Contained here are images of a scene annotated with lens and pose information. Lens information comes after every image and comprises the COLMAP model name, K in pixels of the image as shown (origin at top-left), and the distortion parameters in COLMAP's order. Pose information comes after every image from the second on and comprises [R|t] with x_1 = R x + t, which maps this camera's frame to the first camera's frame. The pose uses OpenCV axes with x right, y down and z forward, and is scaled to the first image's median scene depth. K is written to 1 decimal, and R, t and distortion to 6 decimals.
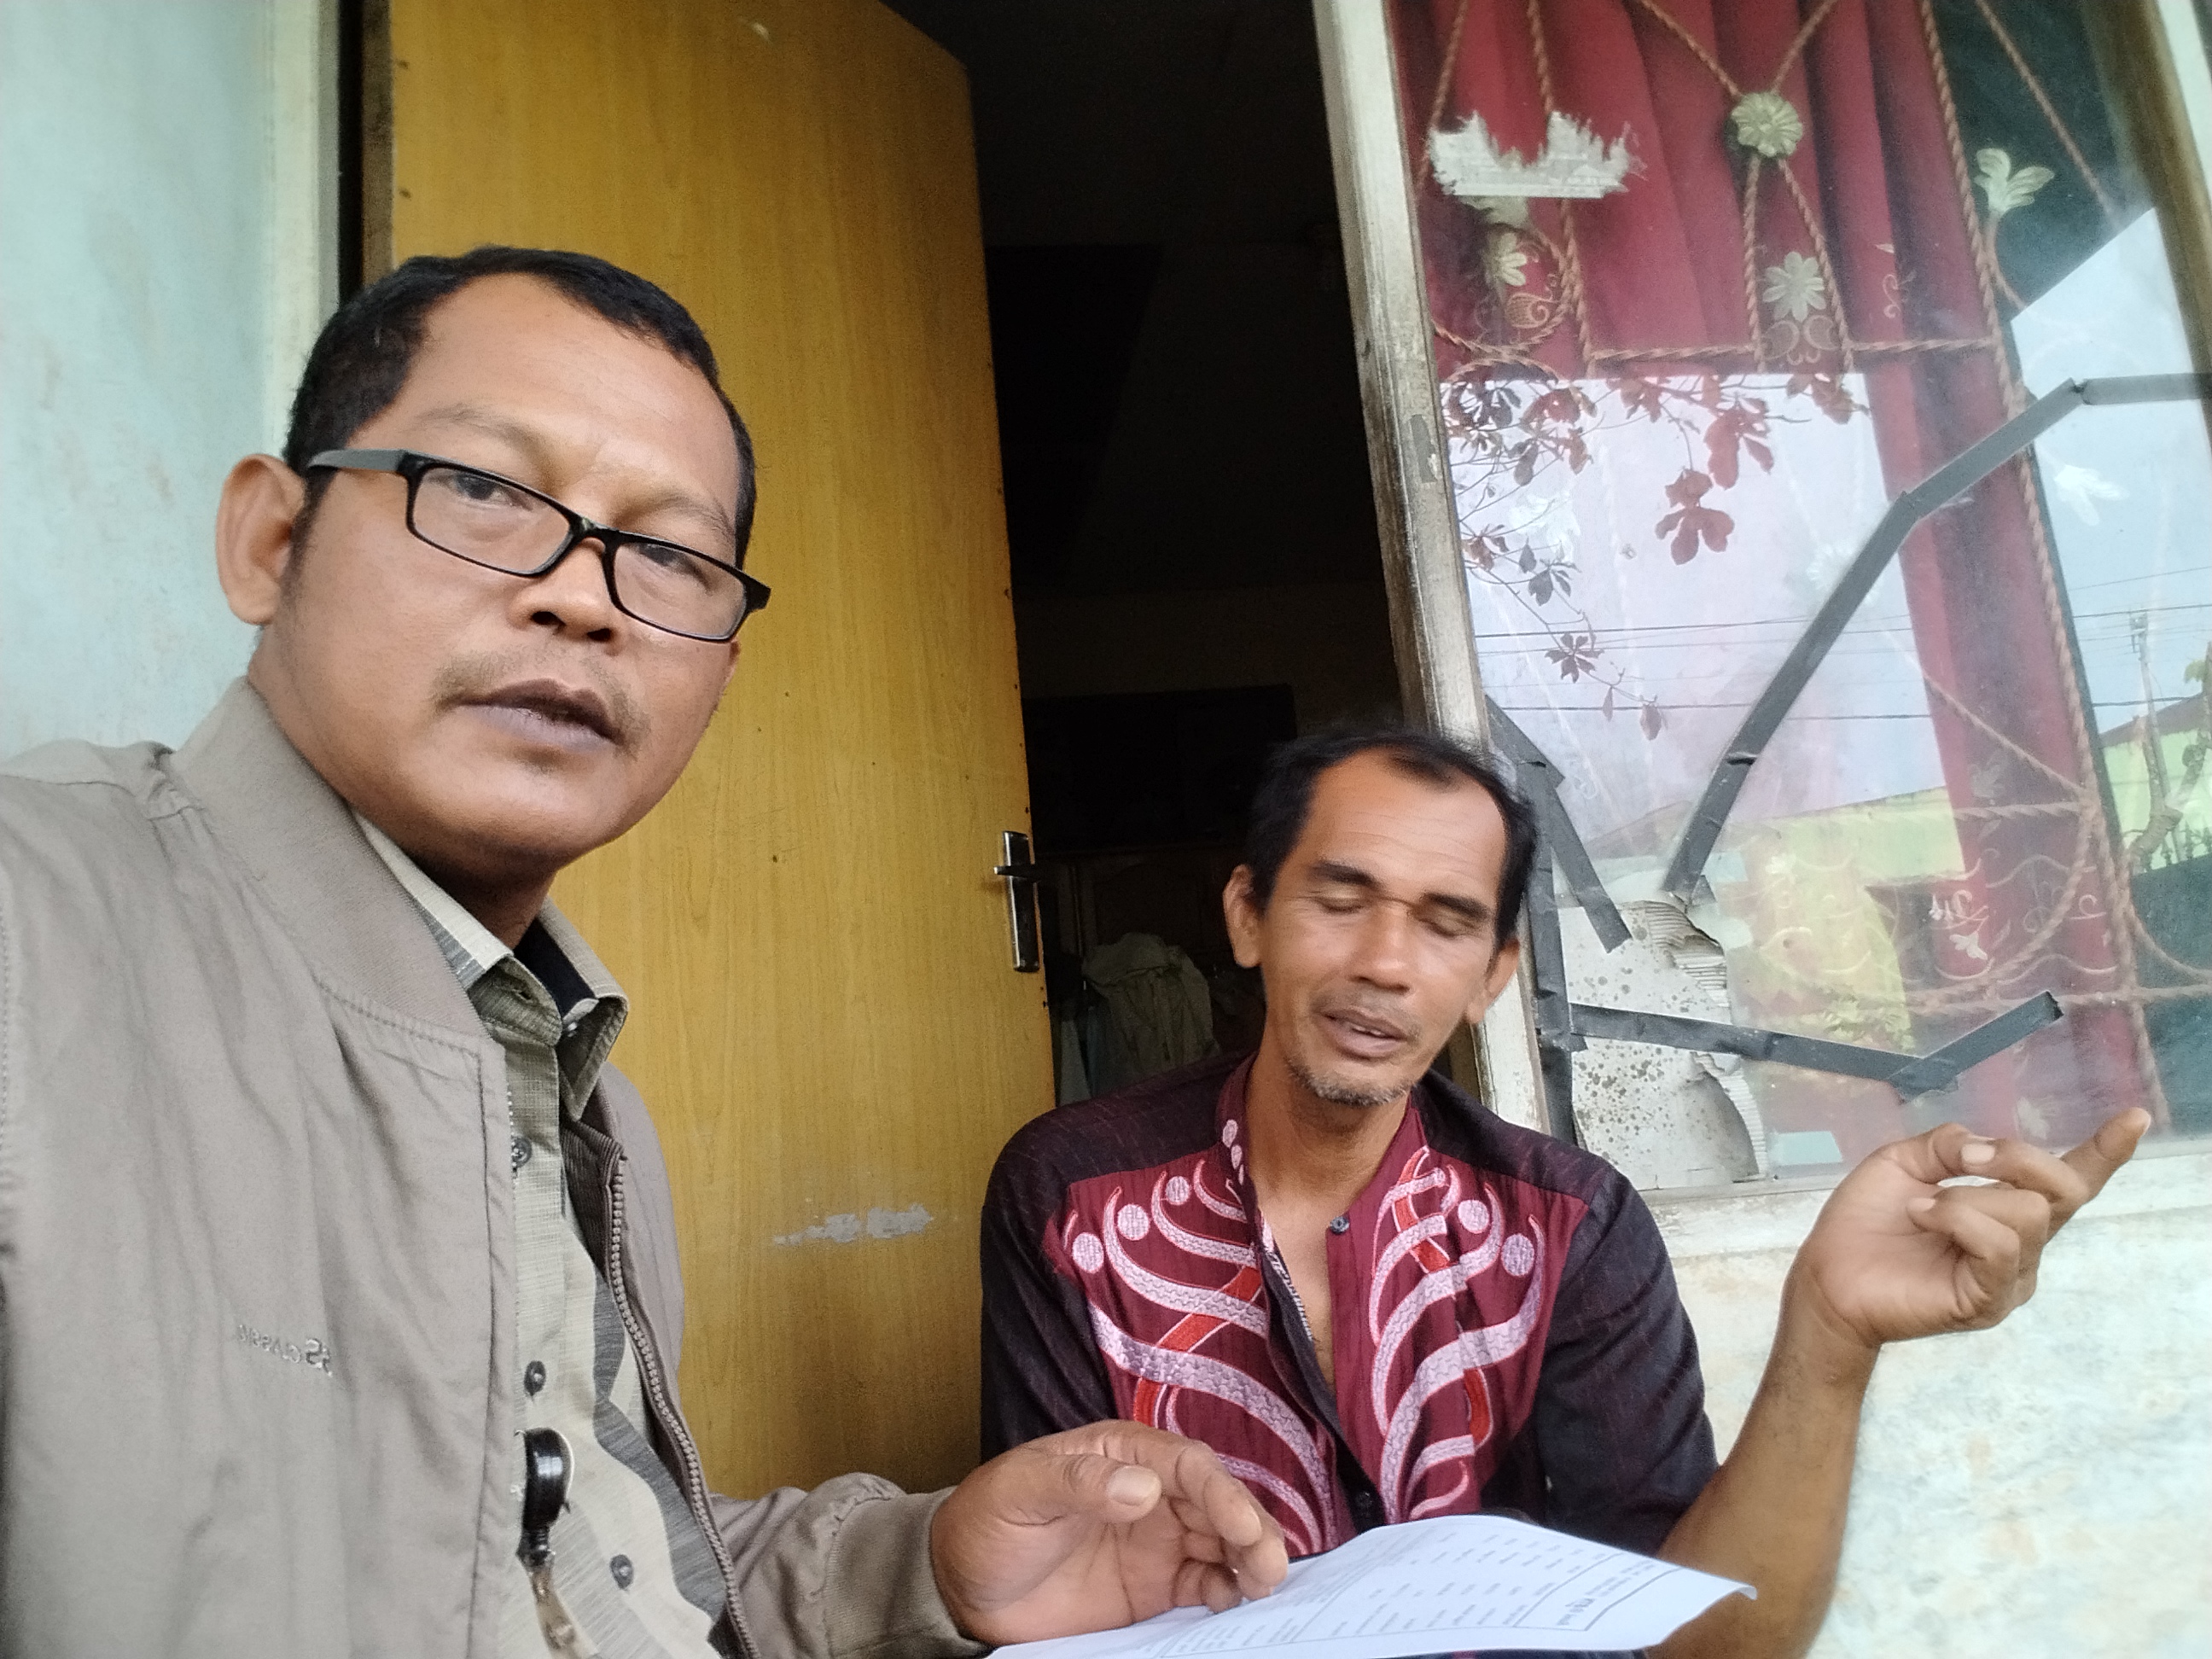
lens RADIAL K [[1732.4, 0, 1111.4], [0, 1732.4, 845.7], [0, 0, 1]] dist [0.078861, -0.128358]
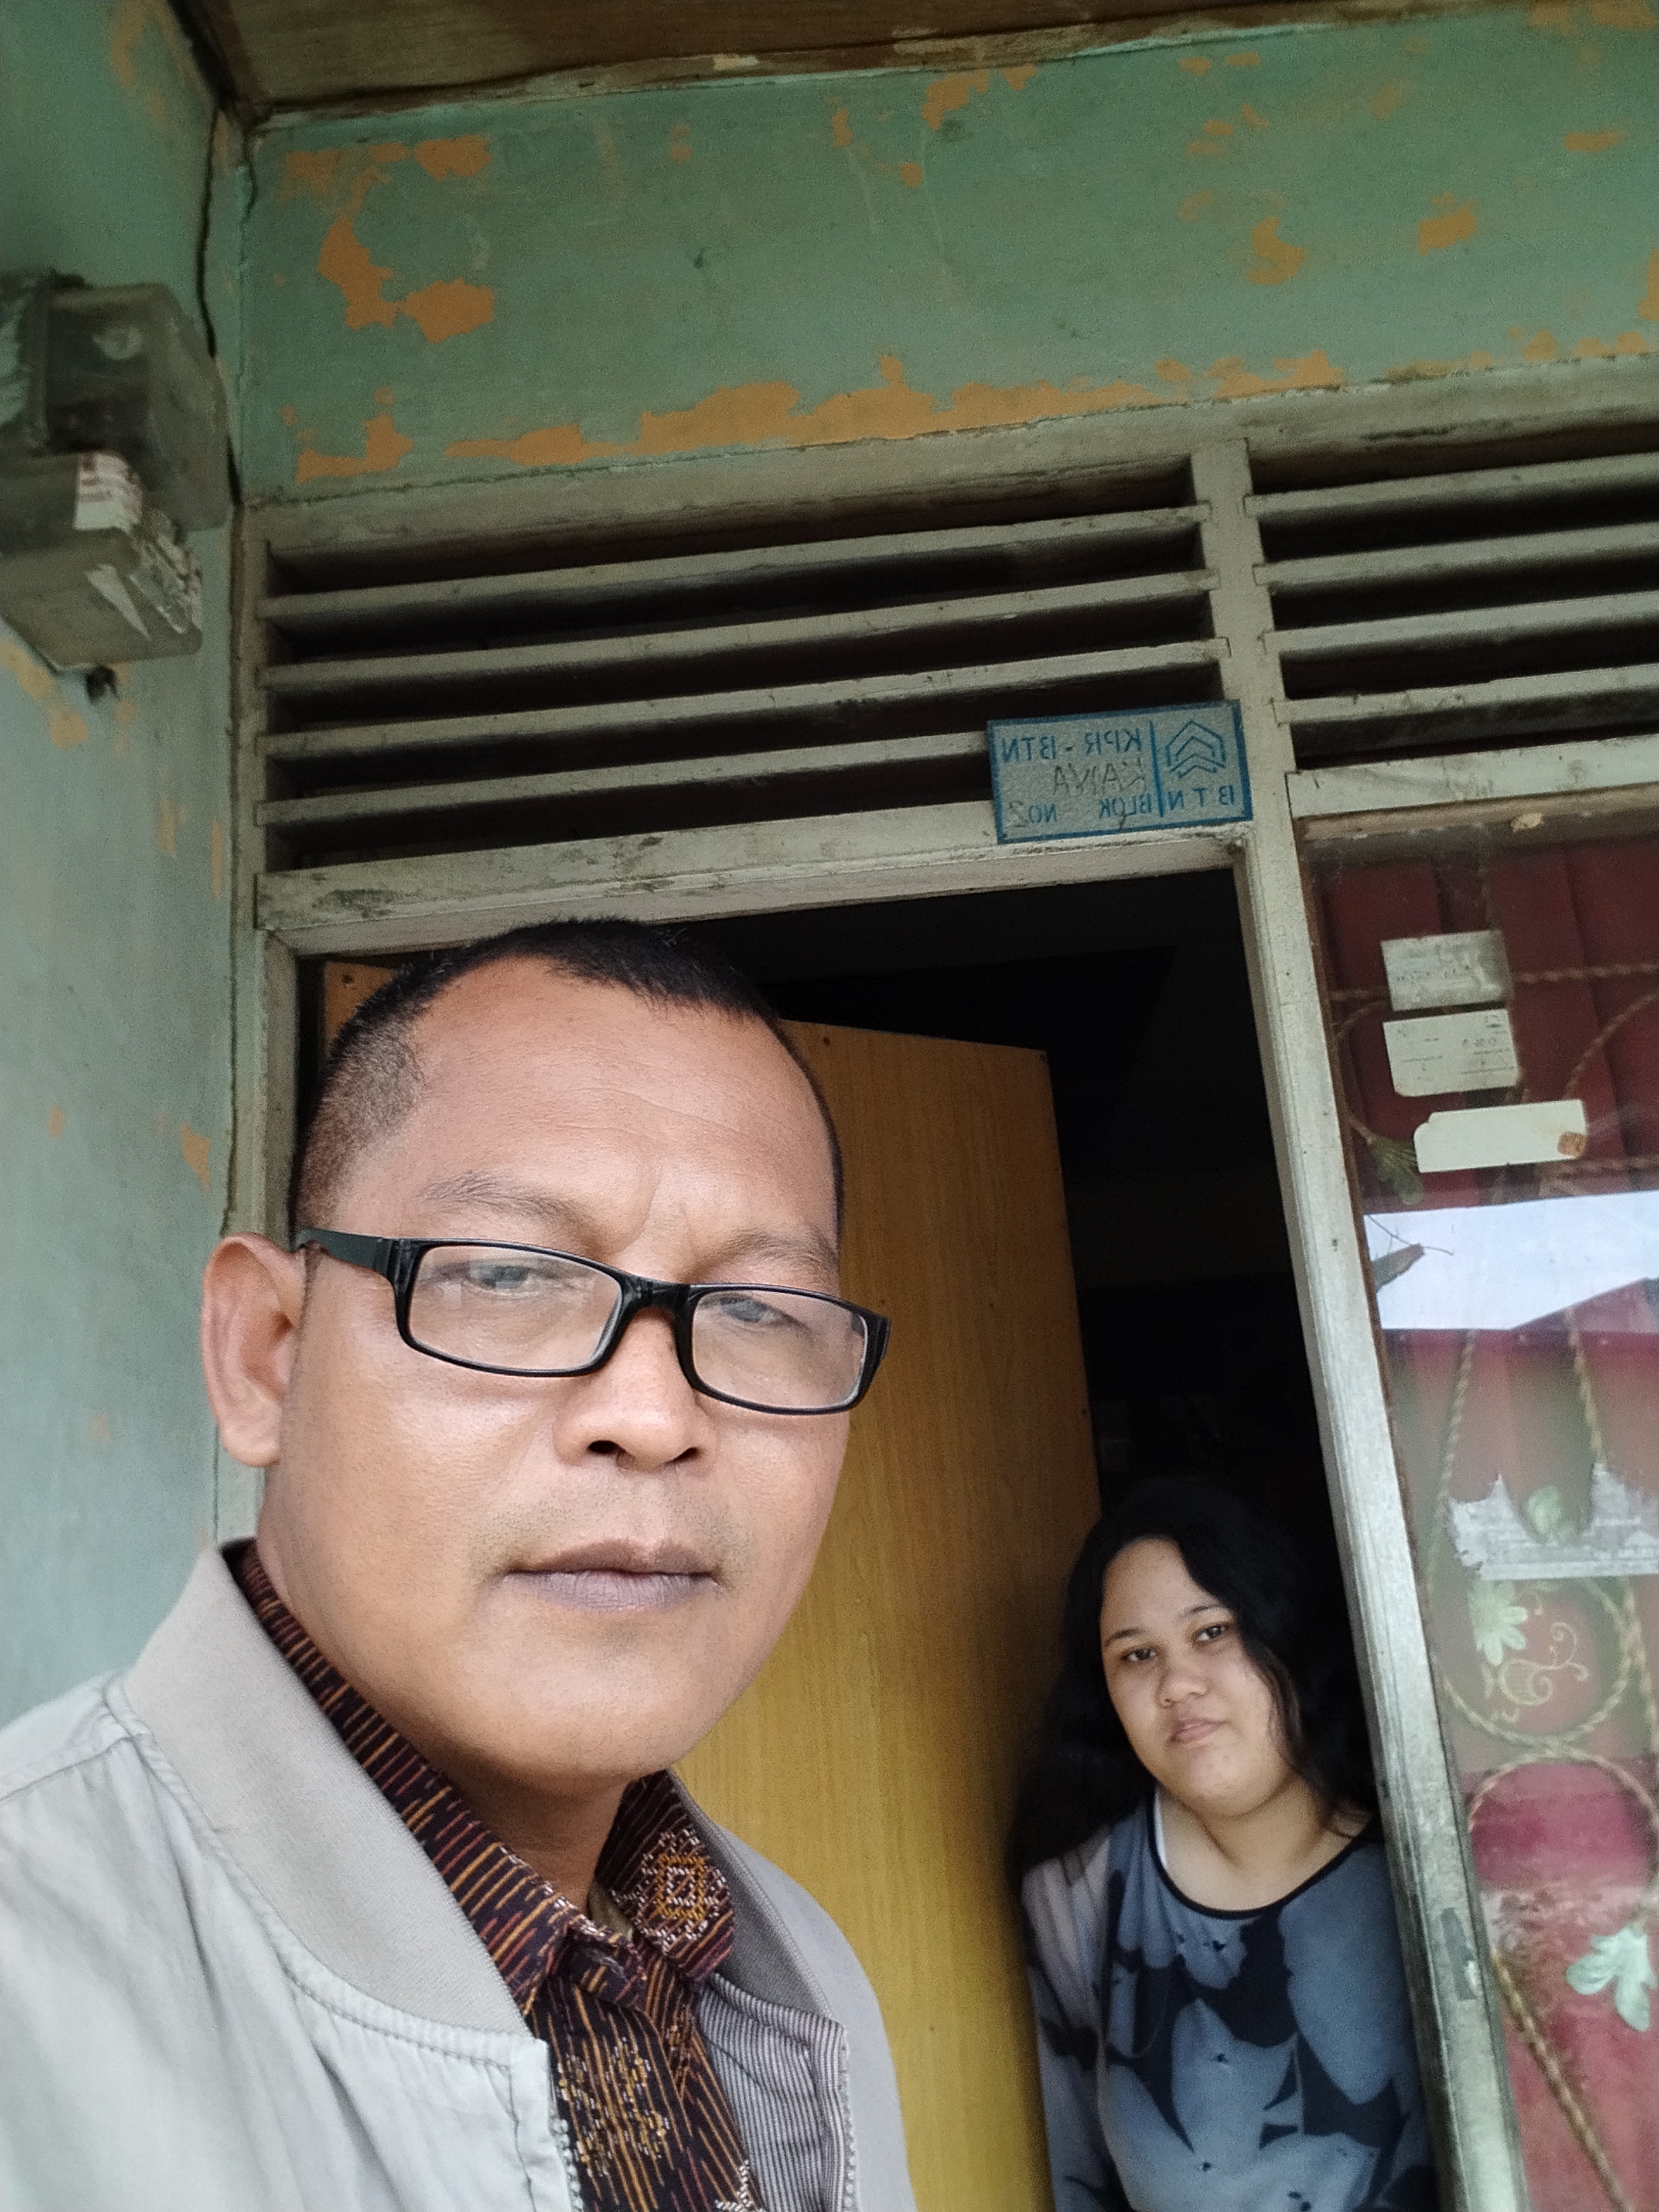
lens RADIAL K [[1732.4, 0, 829.5], [0, 1732.4, 1106.0], [0, 0, 1]] dist [0.078861, -0.128358]
pose [[0.979577, -0.042822, -0.196458, 0.063317], [0.030132, 0.997289, -0.067133, -0.594589], [0.198800, 0.059842, 0.978211, 0.069728]]
